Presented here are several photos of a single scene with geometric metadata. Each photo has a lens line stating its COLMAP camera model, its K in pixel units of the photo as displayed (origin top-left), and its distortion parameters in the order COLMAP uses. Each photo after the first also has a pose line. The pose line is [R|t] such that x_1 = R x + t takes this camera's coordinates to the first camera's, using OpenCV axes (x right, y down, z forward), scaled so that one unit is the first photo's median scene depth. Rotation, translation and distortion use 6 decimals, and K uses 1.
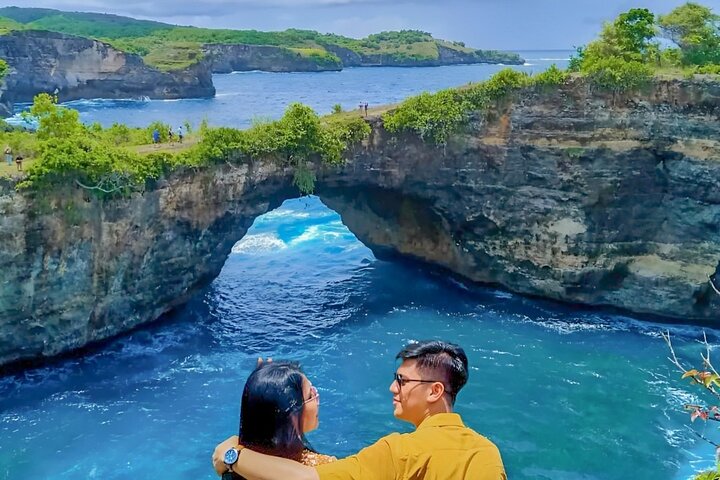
lens RADIAL K [[720.7, 0, 360.4], [0, 720.7, 223.5], [0, 0, 1]] dist [0.053224, -0.015573]
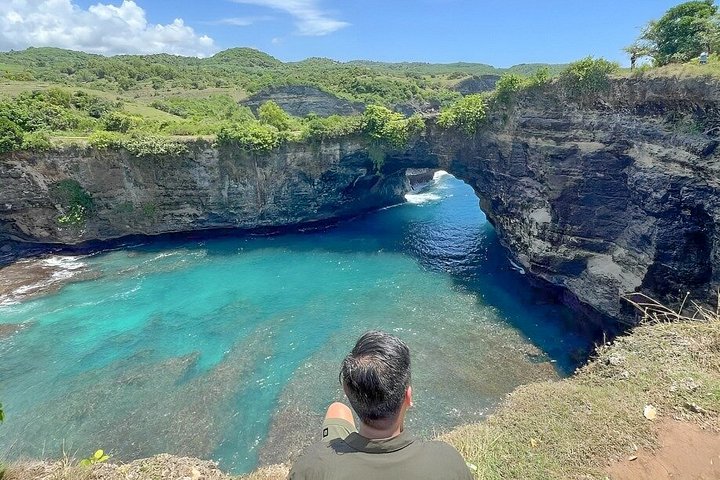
lens RADIAL K [[382.3, 0, 371.9], [0, 382.3, 256.3], [0, 0, 1]] dist [-0.003322, -0.000685]
pose [[0.723178, 0.250184, -0.643756, 0.525684], [-0.125796, 0.964208, 0.233406, -0.043504], [0.679109, -0.087812, 0.728766, 0.363379]]
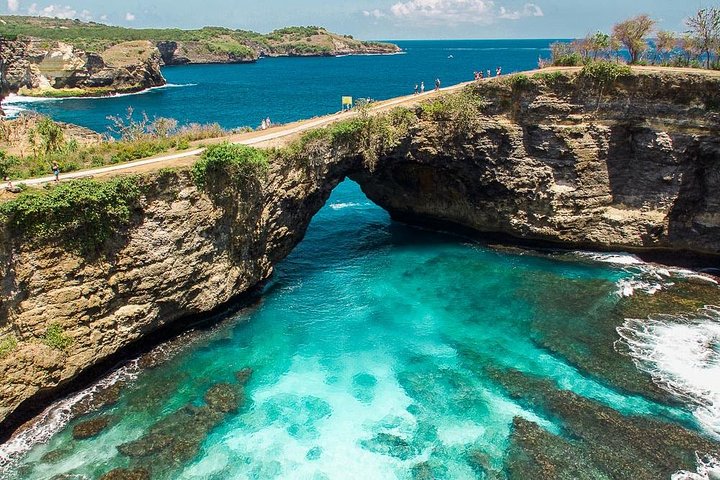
lens RADIAL K [[576.3, 0, 361.0], [0, 576.3, 271.0], [0, 0, 1]] dist [-0.030831, 0.005195]
pose [[0.988203, -0.071252, 0.135569, -0.246897], [0.050932, 0.987697, 0.147852, -0.018073], [-0.144435, -0.139203, 0.979674, -0.009877]]
